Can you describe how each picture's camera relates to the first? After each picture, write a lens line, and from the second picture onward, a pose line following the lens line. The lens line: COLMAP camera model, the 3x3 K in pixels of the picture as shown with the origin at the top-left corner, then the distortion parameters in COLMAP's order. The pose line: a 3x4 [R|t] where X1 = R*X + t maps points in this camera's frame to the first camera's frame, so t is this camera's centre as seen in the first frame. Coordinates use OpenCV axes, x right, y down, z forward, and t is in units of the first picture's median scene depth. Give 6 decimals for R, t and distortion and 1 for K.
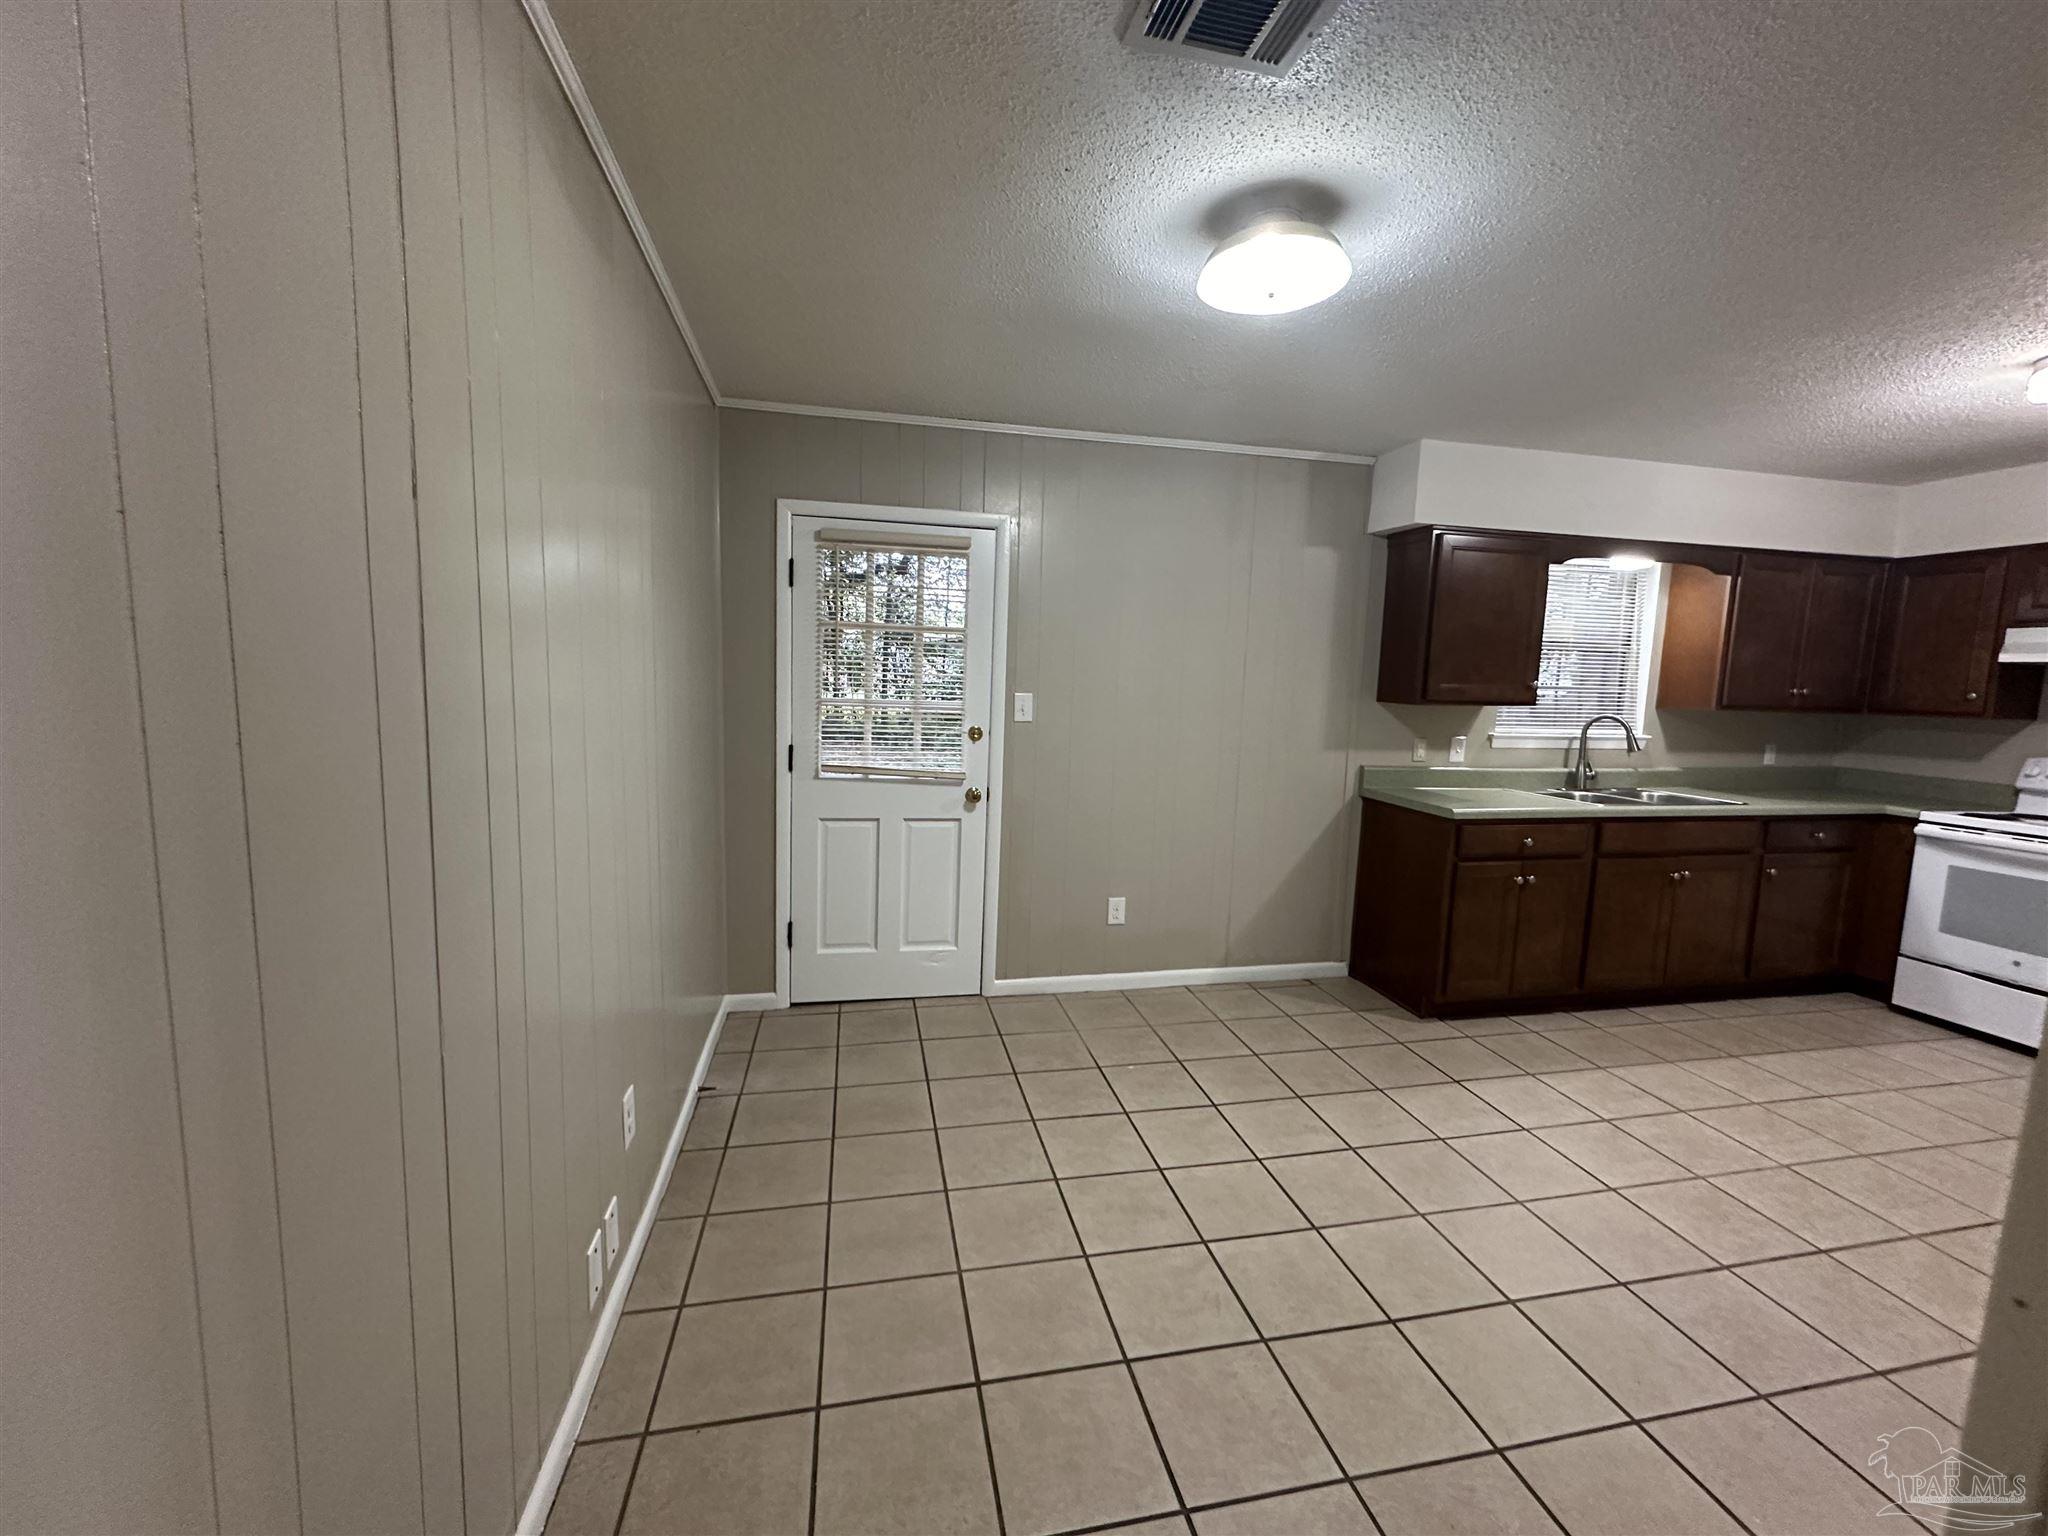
lens RADIAL K [[813.9, 0, 1028.9], [0, 813.9, 766.4], [0, 0, 1]] dist [-0.001927, 0.000382]
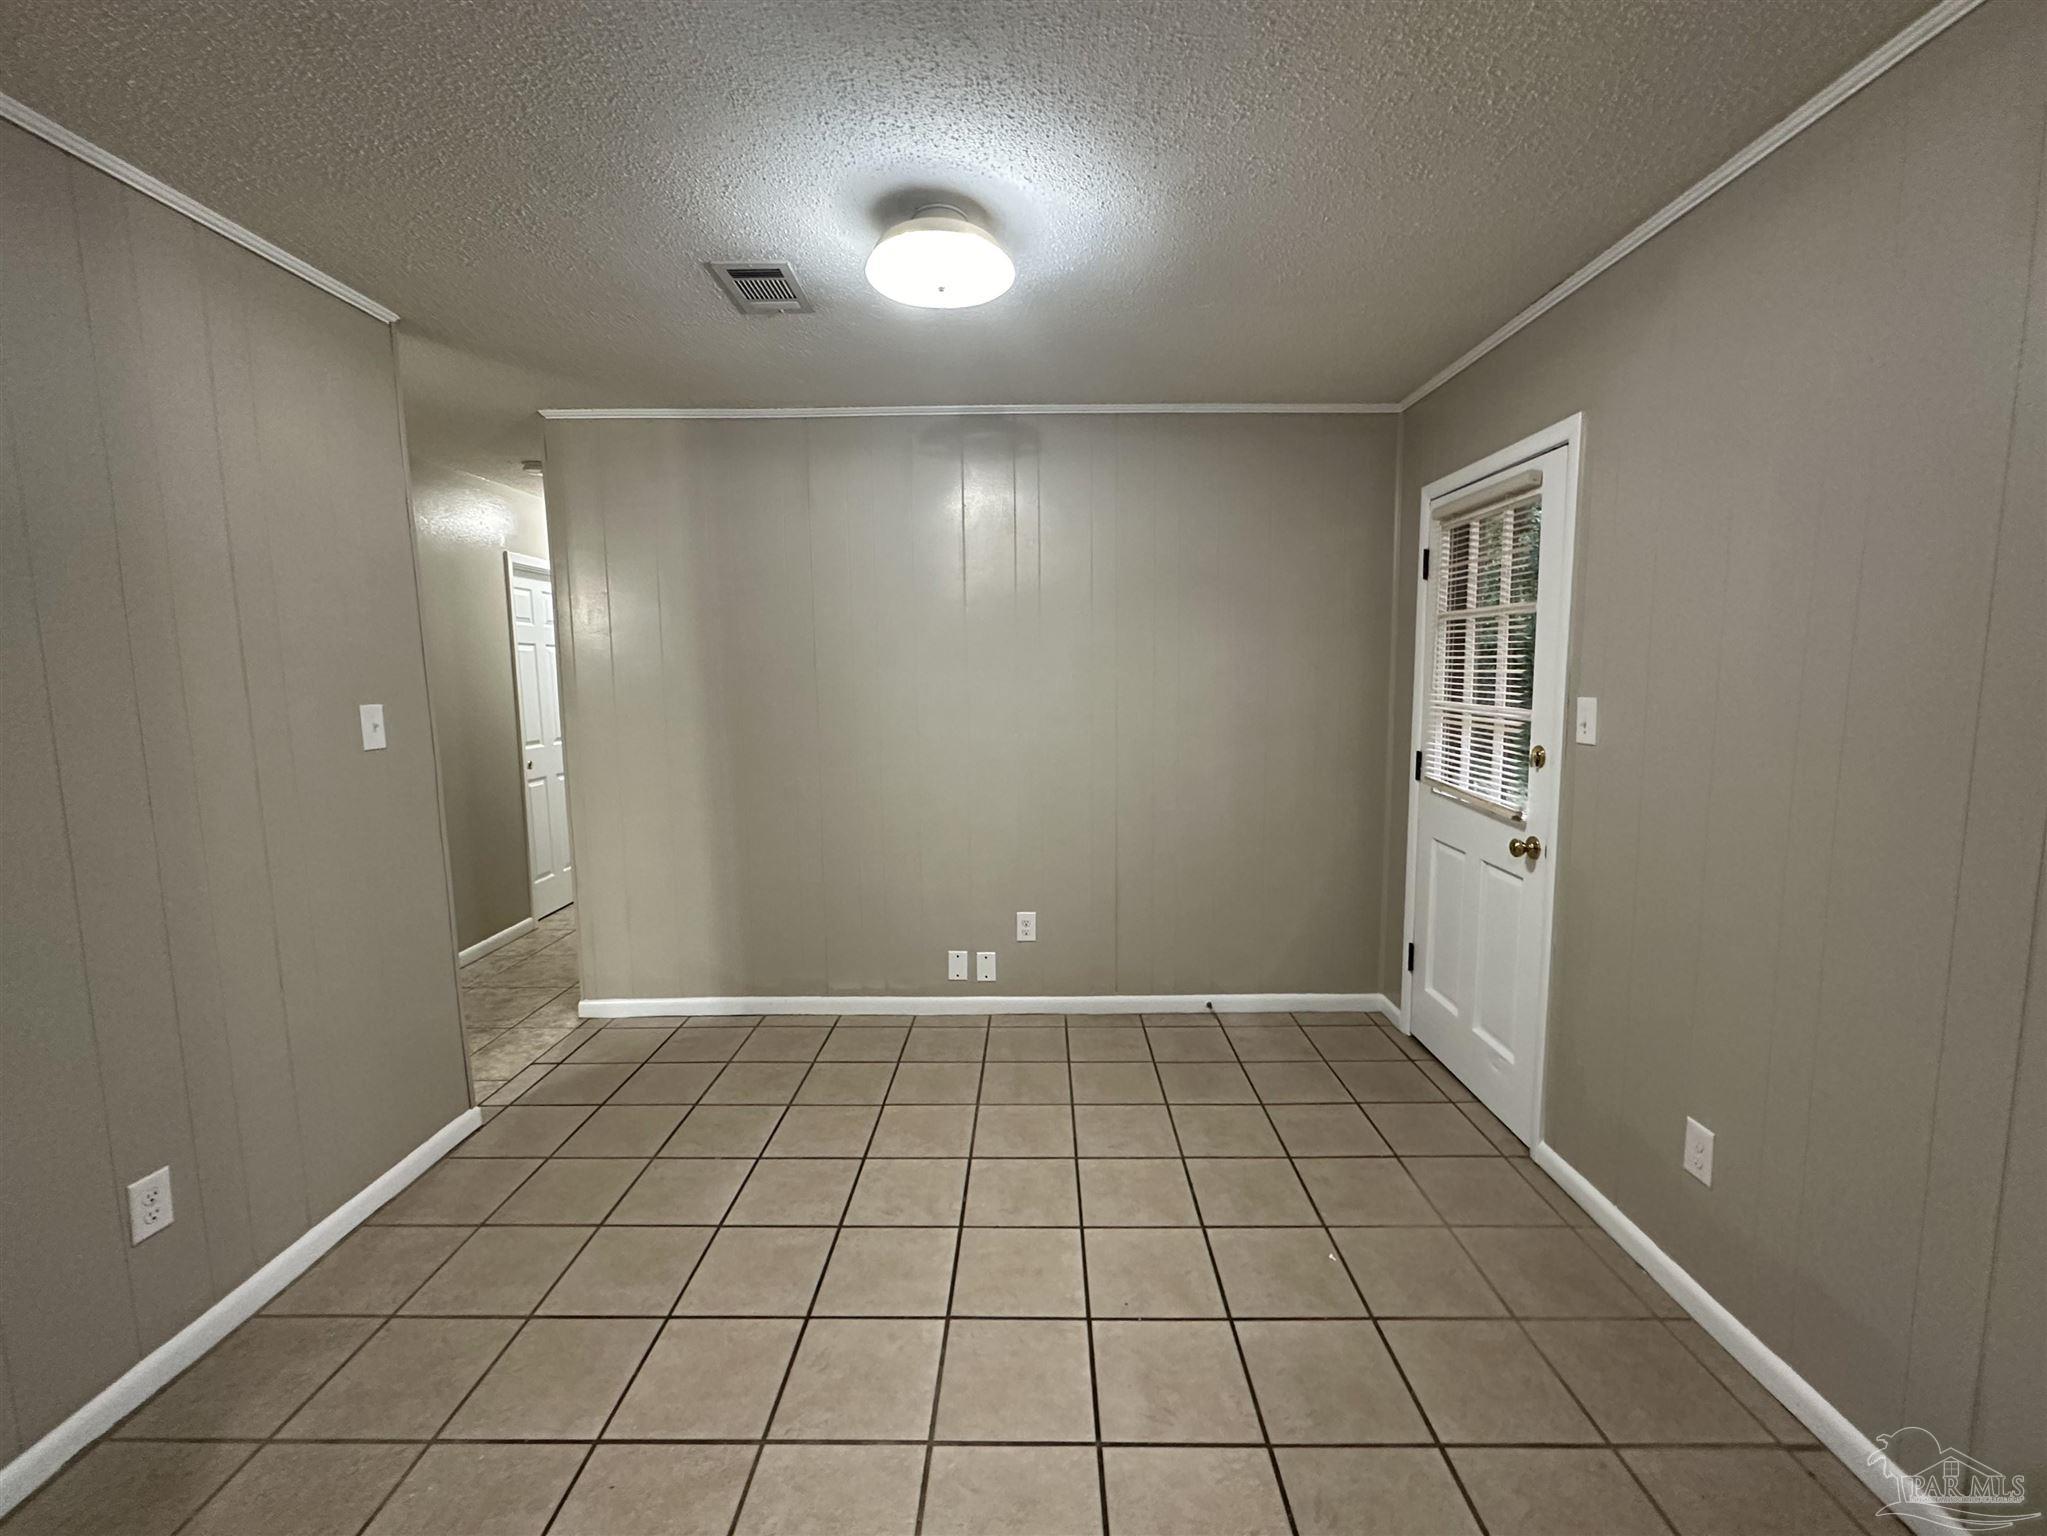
lens RADIAL K [[849.6, 0, 1023.5], [0, 849.6, 768.0], [0, 0, 1]] dist [-0.000779, 0.000002]
pose [[-0.219048, 0.084276, -0.972068, 0.671012], [-0.106521, 0.988242, 0.109682, -0.059650], [0.969882, 0.127571, -0.207496, 0.694234]]
